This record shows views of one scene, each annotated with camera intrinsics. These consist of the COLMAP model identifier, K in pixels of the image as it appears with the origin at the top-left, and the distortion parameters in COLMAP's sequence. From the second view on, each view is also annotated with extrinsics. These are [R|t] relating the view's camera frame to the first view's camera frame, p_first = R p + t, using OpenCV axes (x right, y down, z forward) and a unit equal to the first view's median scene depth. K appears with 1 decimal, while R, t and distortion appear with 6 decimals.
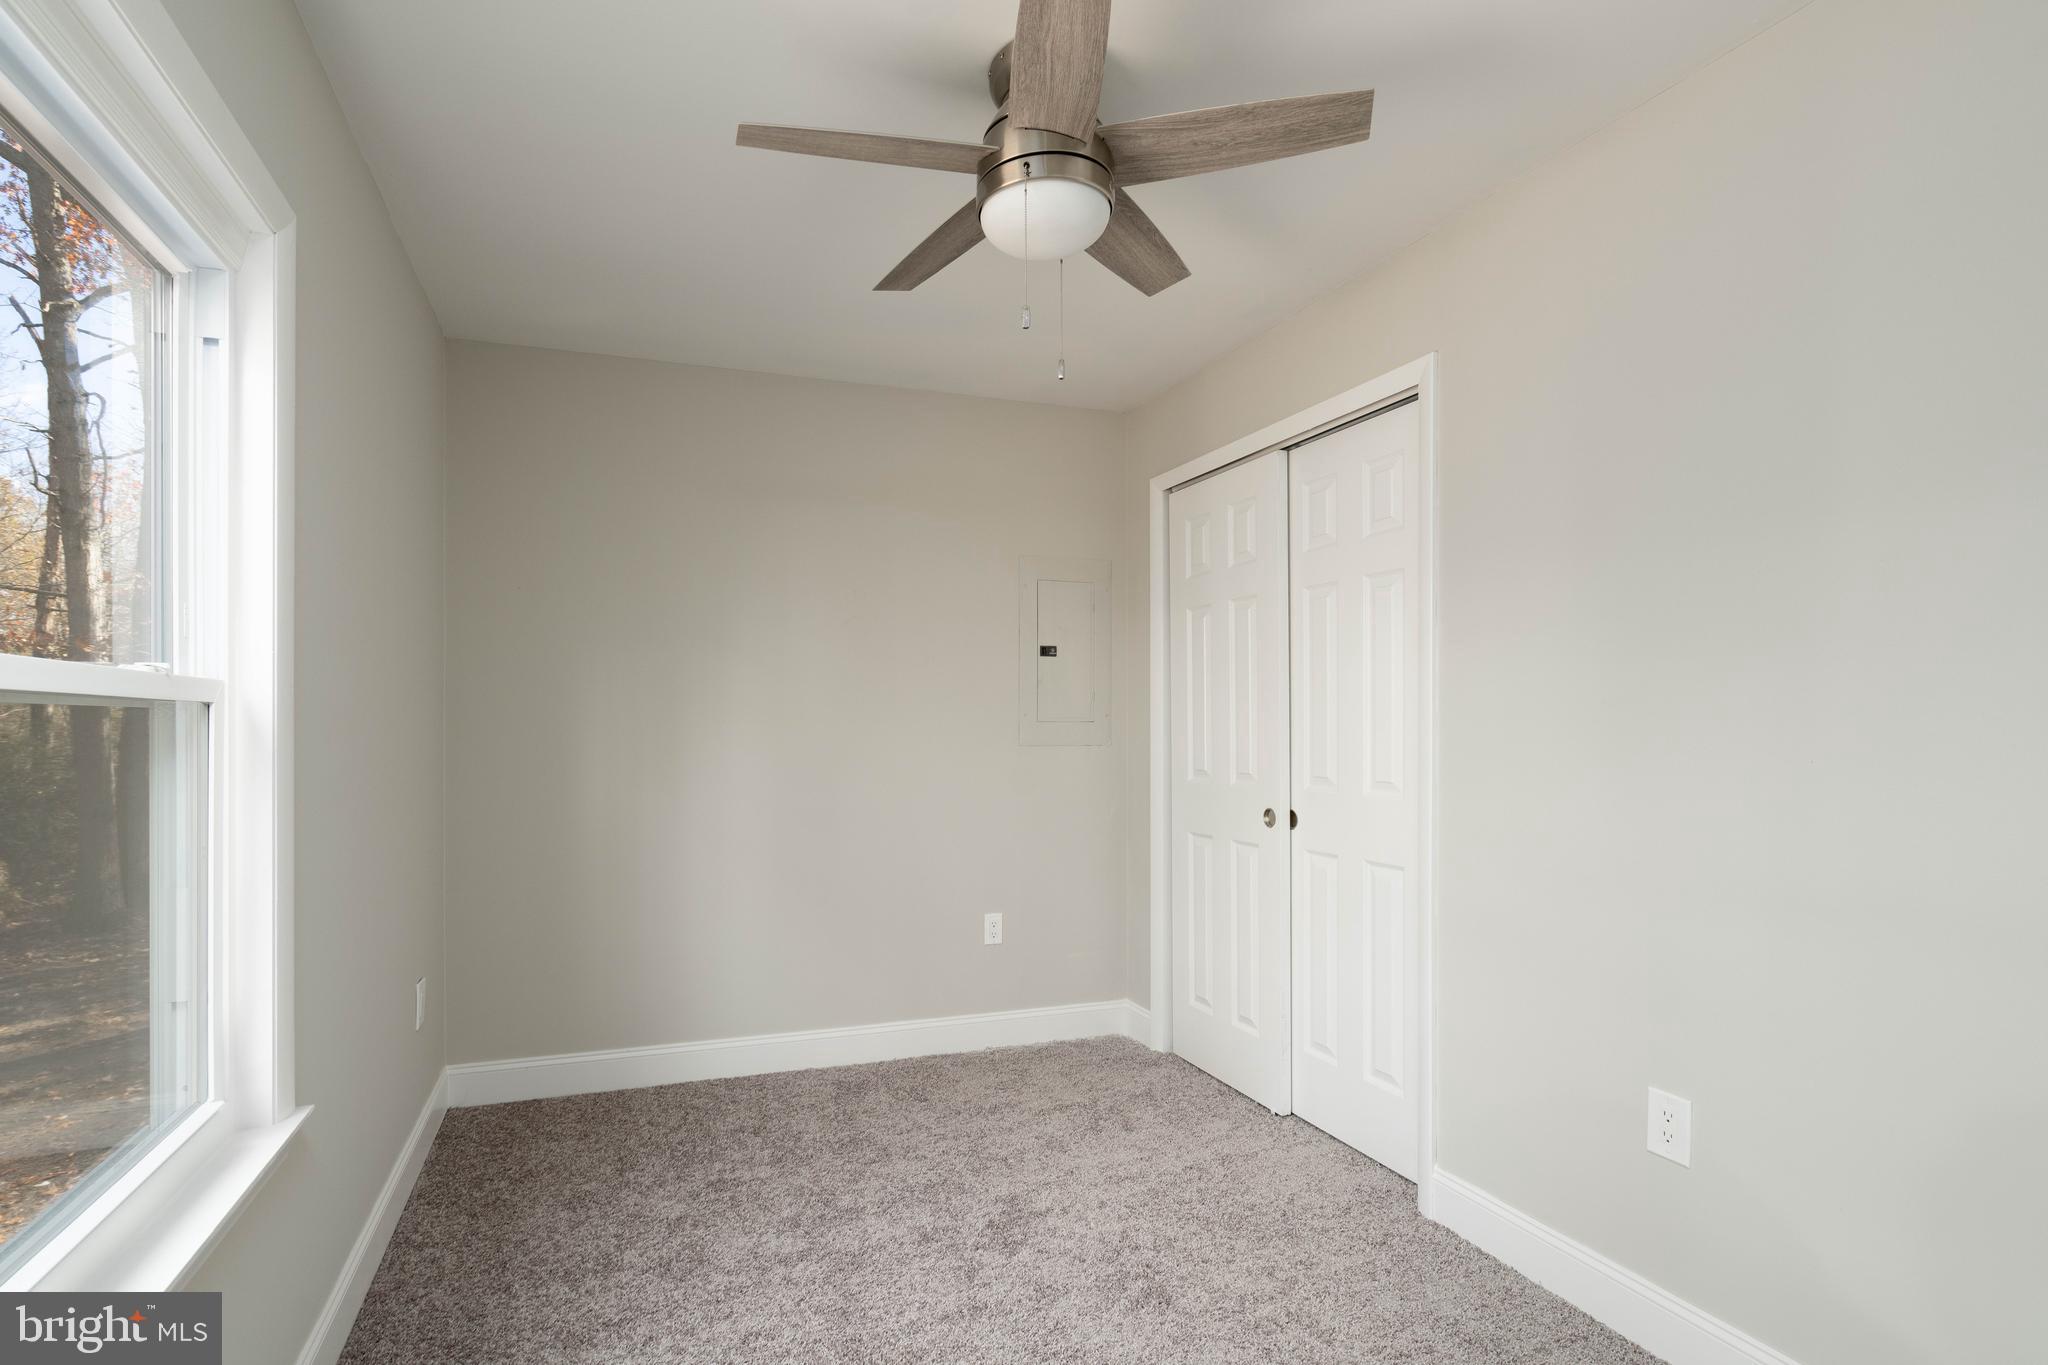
lens RADIAL K [[964.3, 0, 1019.2], [0, 964.3, 707.5], [0, 0, 1]] dist [-0.001722, 0.001122]
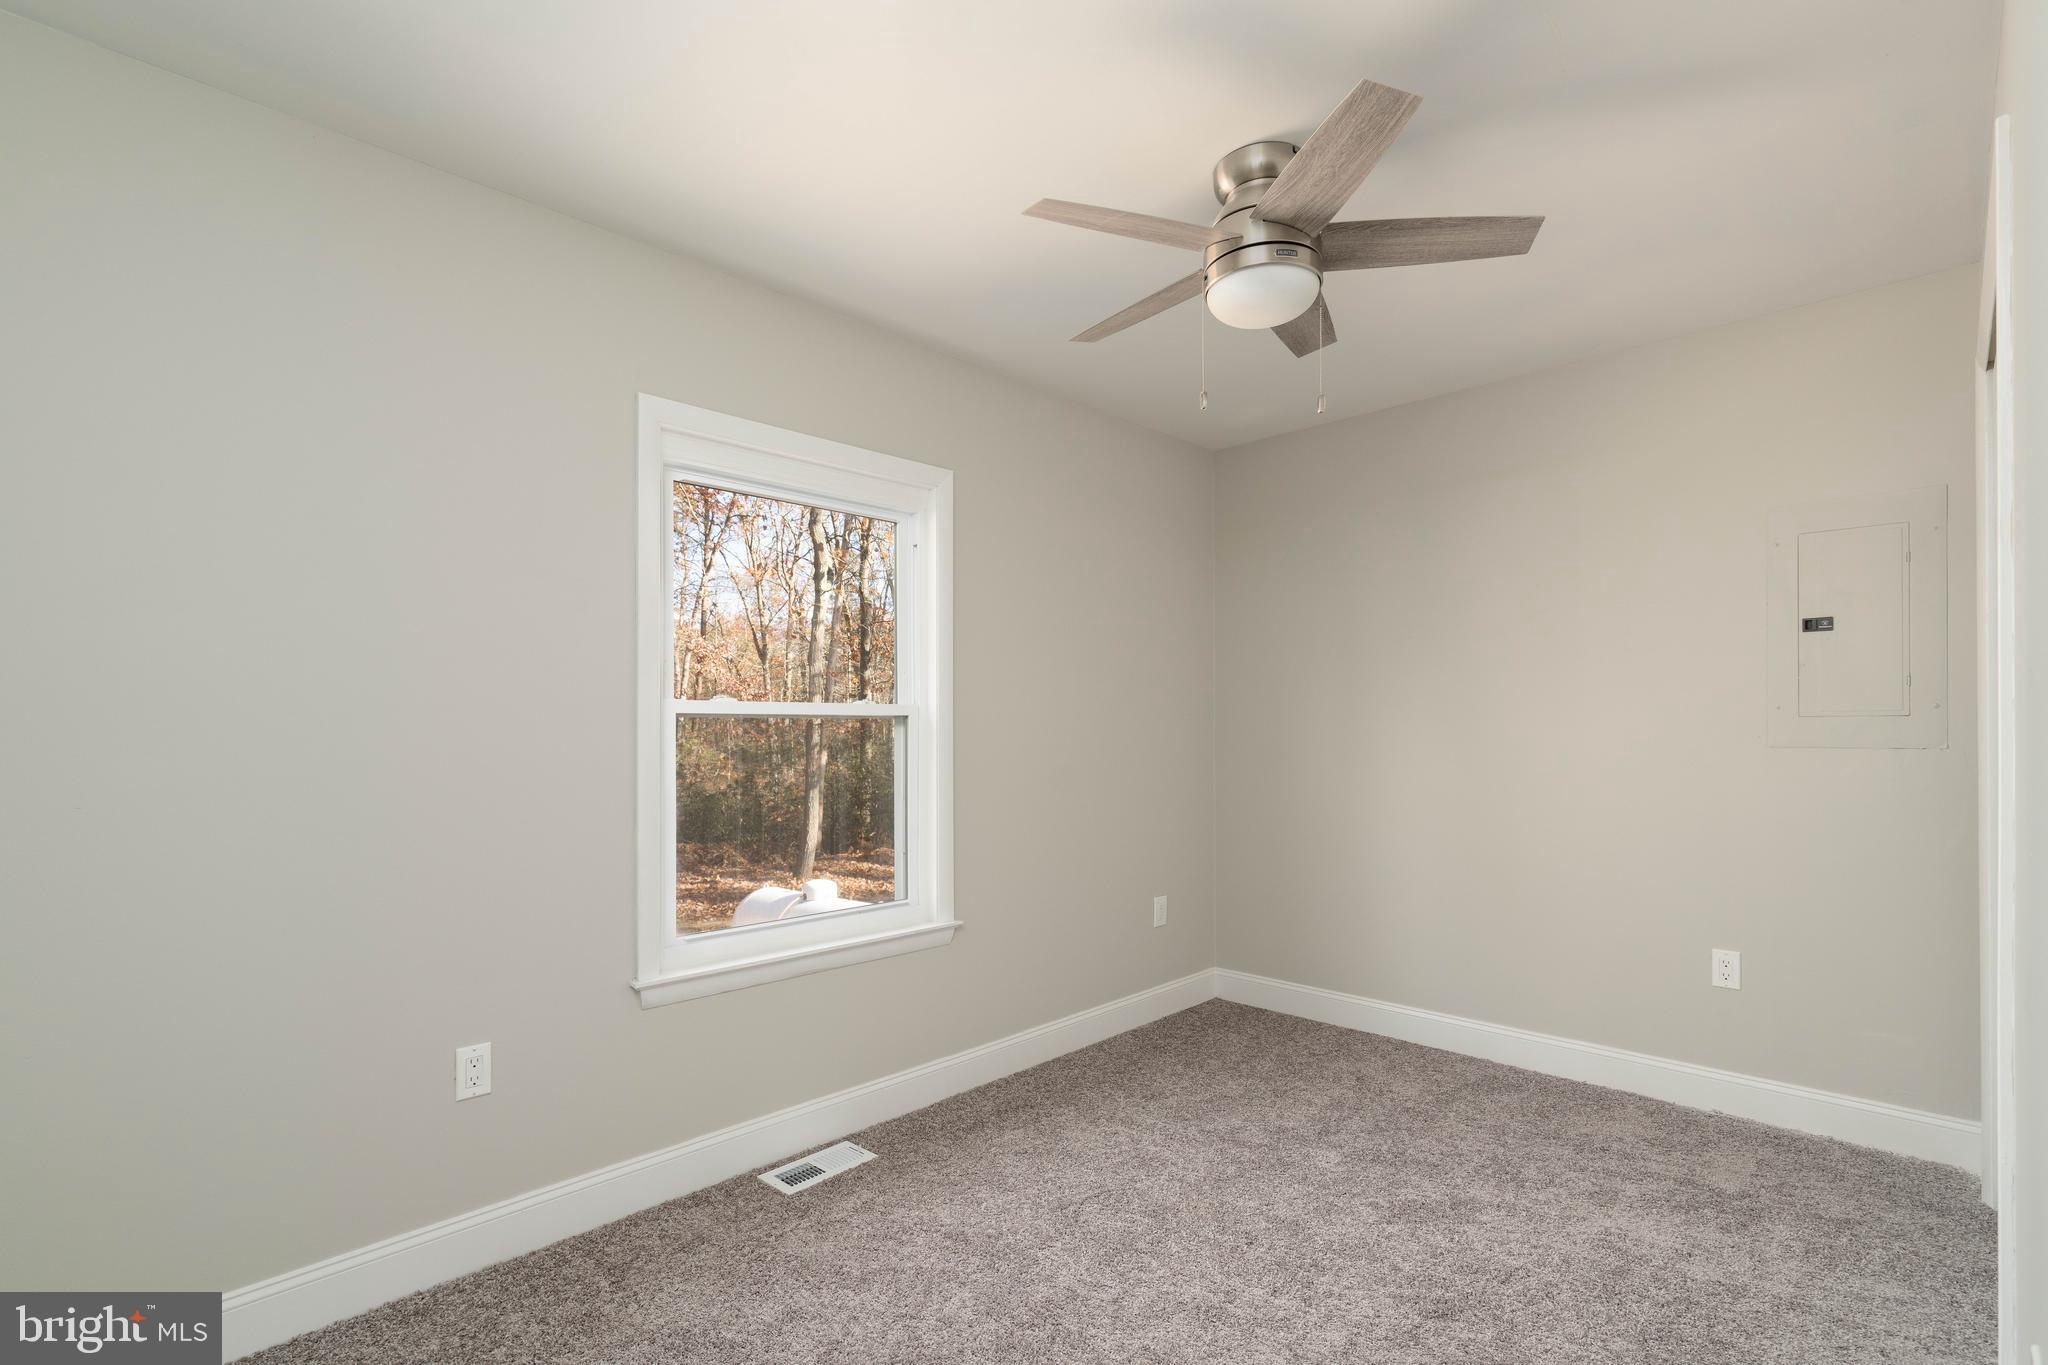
lens RADIAL K [[951.8, 0, 1010.2], [0, 951.8, 709.3], [0, 0, 1]] dist [-0.003851, 0.000734]
pose [[0.439484, -0.020826, -0.898009, 0.522864], [0.025284, 0.999622, -0.010808, 0.000847], [0.897895, -0.017955, 0.439844, 0.118932]]
